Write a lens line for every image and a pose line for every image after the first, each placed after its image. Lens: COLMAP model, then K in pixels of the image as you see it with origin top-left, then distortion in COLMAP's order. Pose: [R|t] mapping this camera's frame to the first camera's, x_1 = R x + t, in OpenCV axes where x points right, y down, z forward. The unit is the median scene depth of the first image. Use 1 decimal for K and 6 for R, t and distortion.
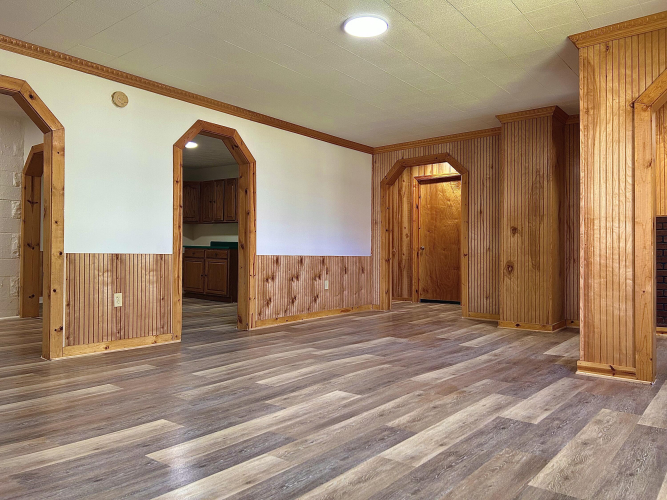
lens RADIAL K [[504.1, 0, 329.8], [0, 504.1, 250.1], [0, 0, 1]] dist [0.041277, -0.010451]
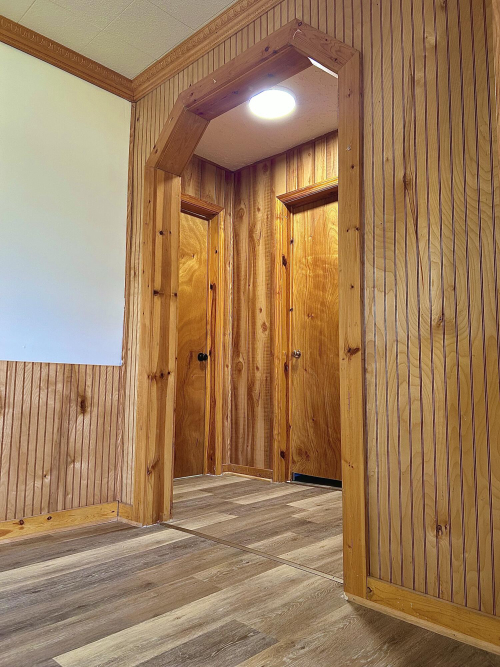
lens RADIAL K [[504.1, 0, 253.8], [0, 504.1, 331.7], [0, 0, 1]] dist [0.041277, -0.010451]
pose [[0.996483, 0.001131, -0.083793, 0.182958], [-0.009481, 0.995011, -0.099315, 0.020332], [0.083262, 0.099760, 0.991522, 0.560345]]
